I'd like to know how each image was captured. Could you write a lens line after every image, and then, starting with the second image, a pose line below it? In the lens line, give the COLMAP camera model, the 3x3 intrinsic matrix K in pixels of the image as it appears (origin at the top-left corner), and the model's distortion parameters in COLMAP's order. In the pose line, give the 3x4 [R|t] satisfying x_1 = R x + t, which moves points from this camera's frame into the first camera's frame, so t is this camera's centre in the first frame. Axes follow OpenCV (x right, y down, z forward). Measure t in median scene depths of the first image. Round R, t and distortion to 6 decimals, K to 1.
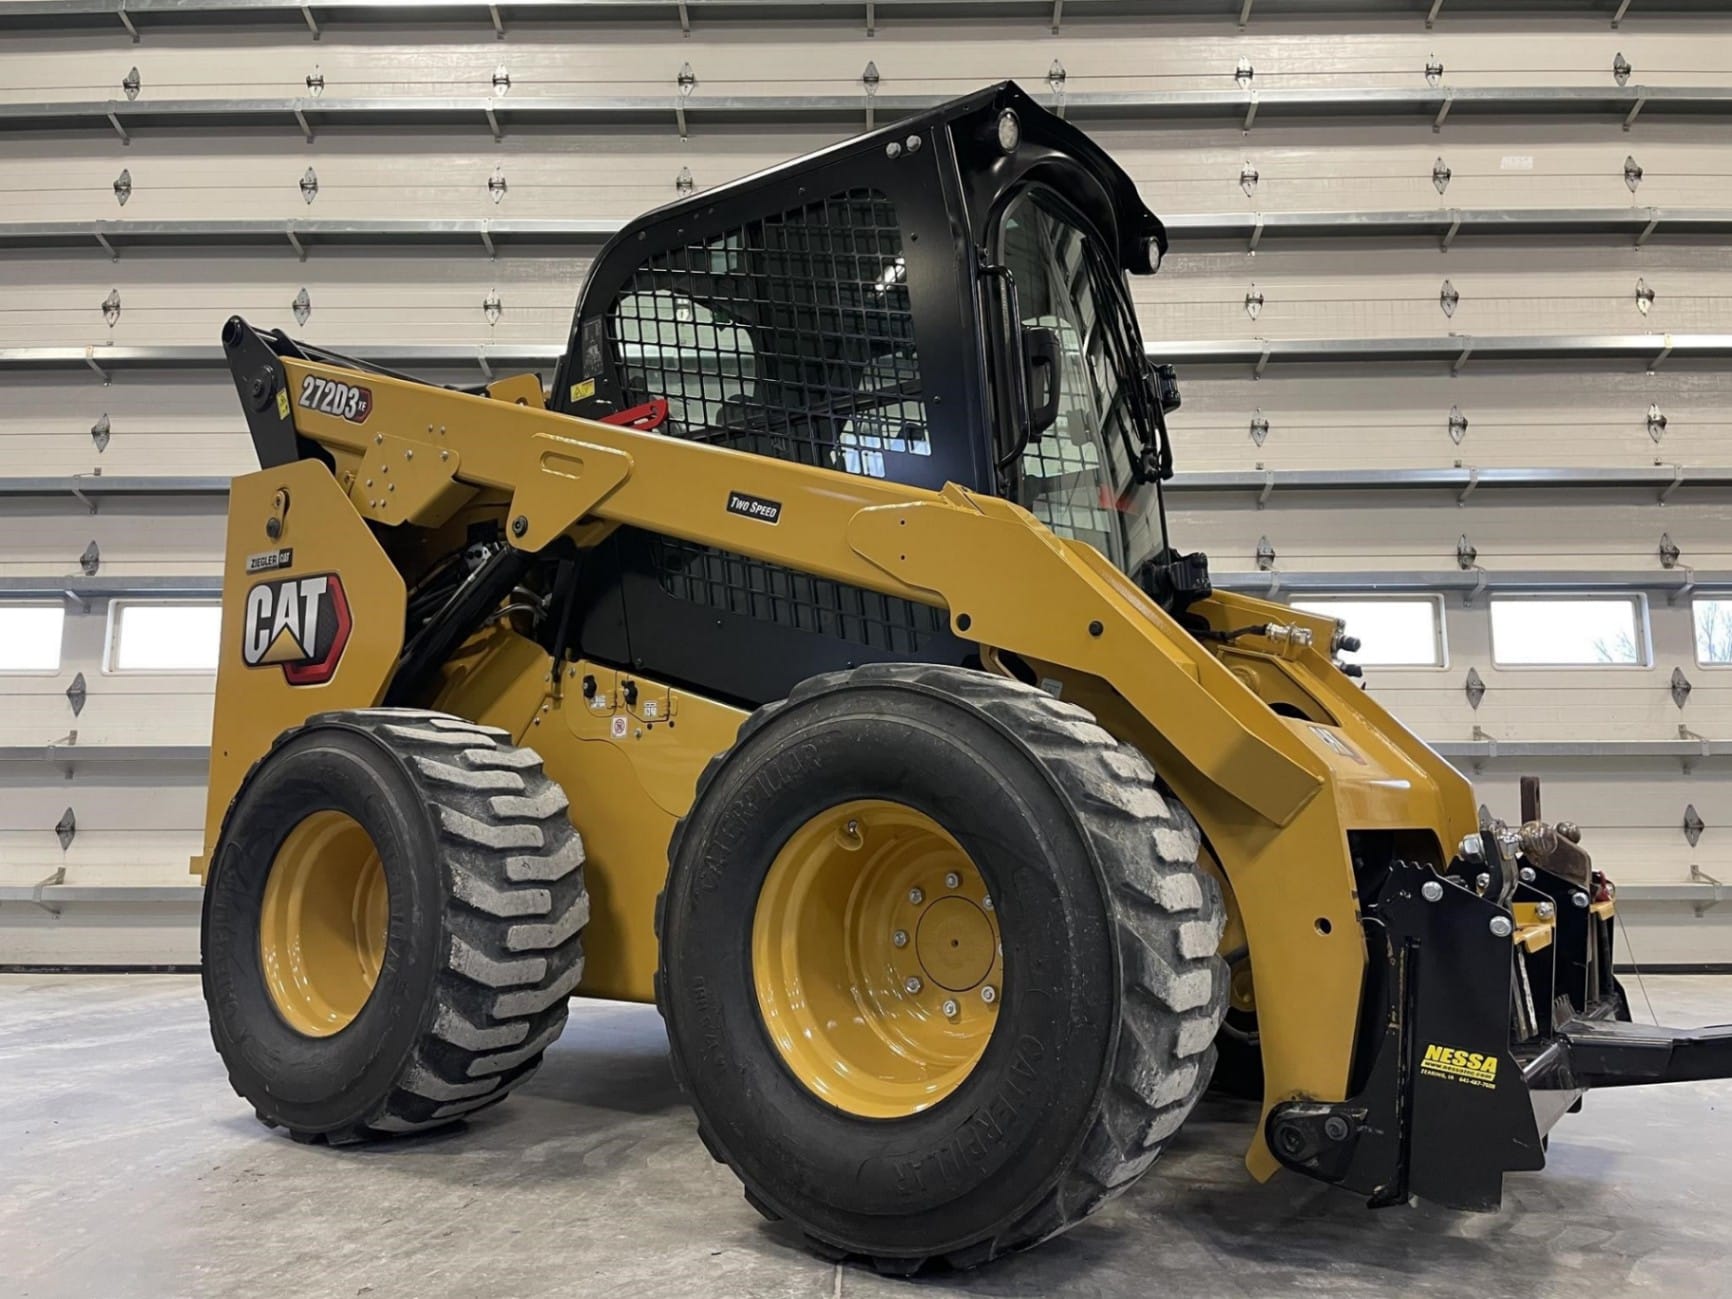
lens RADIAL K [[1316.3, 0, 862.9], [0, 1316.3, 632.2], [0, 0, 1]] dist [0.091247, -0.119697]
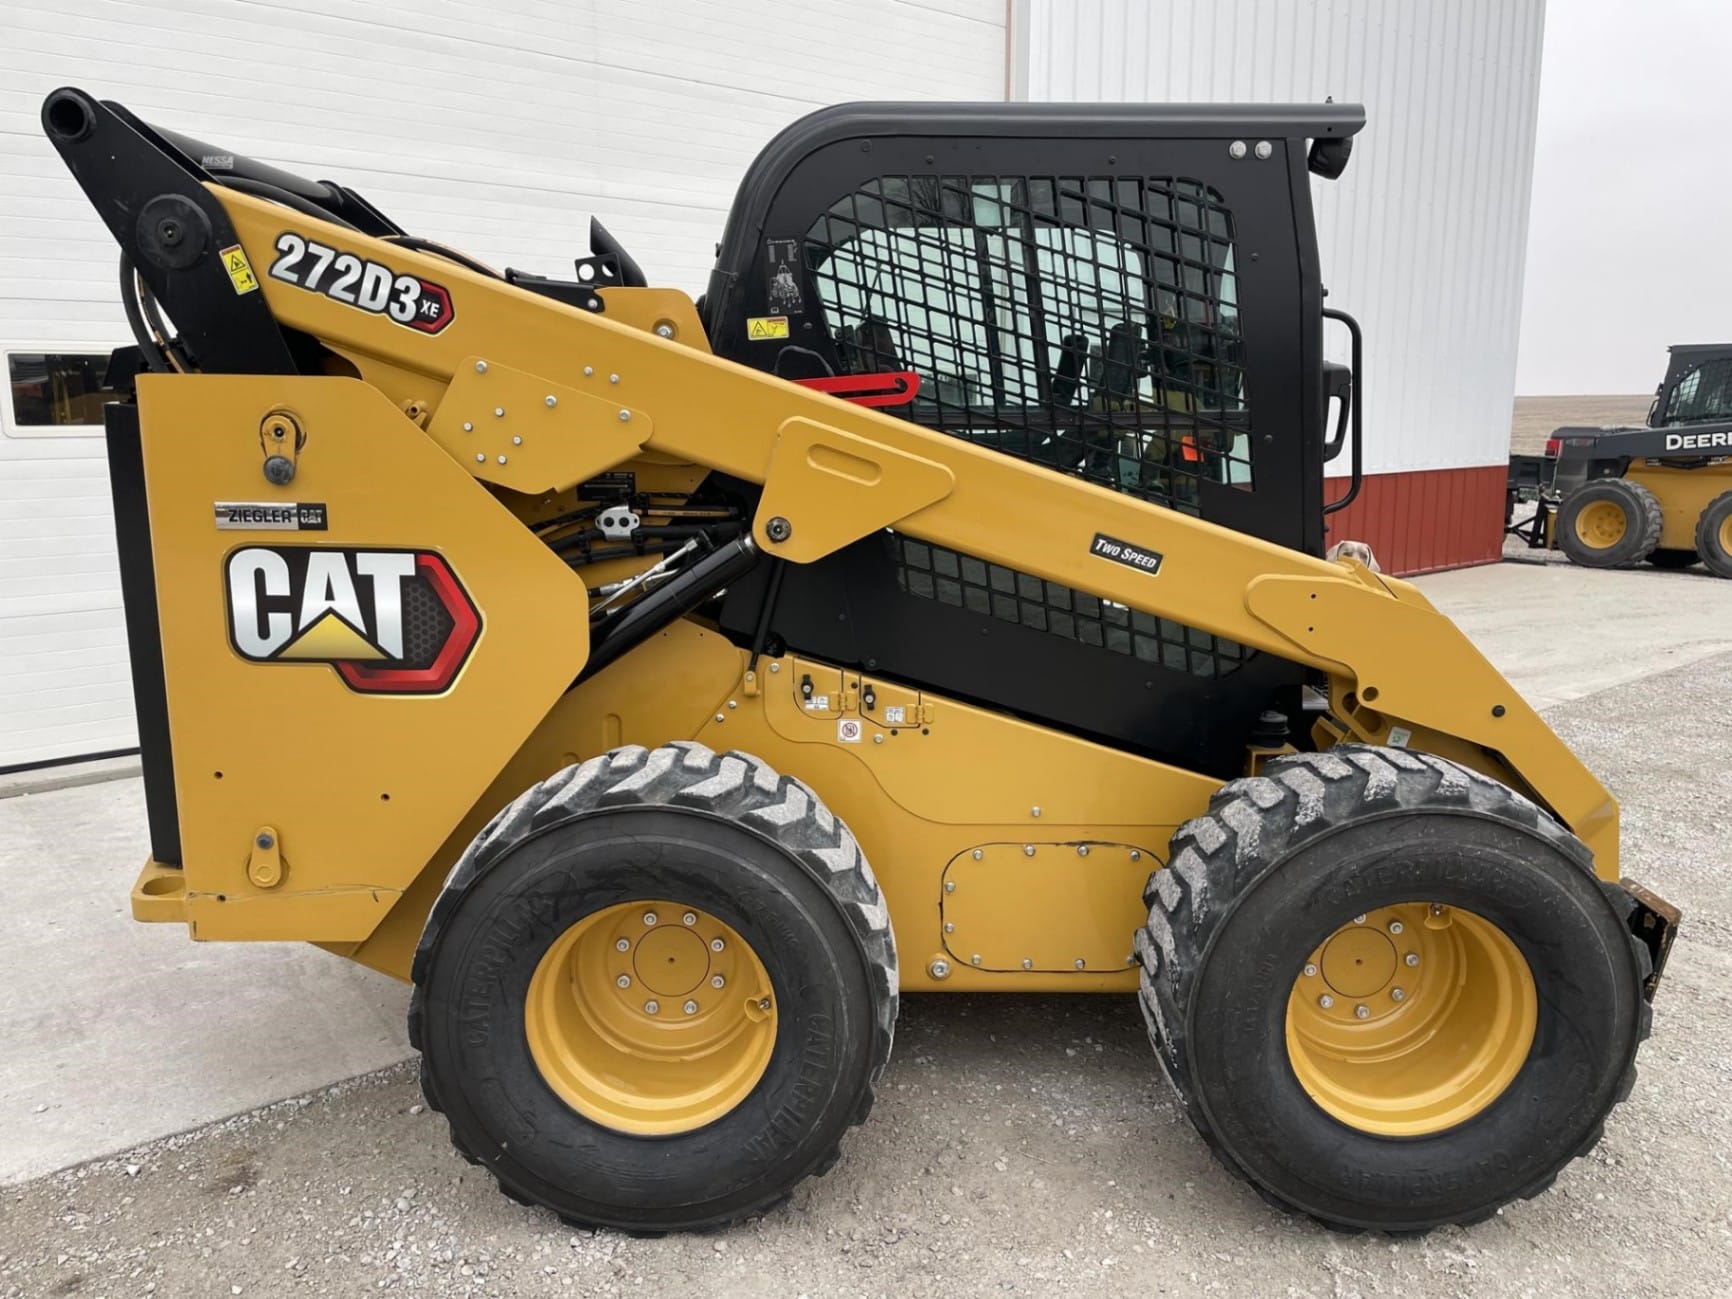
lens RADIAL K [[1316.3, 0, 870.5], [0, 1316.3, 651.9], [0, 0, 1]] dist [0.091247, -0.119697]
pose [[0.811502, -0.111652, 0.573584, -0.702771], [-0.089924, 0.946024, 0.311372, -0.273616], [-0.577390, -0.304258, 0.757660, 0.303488]]
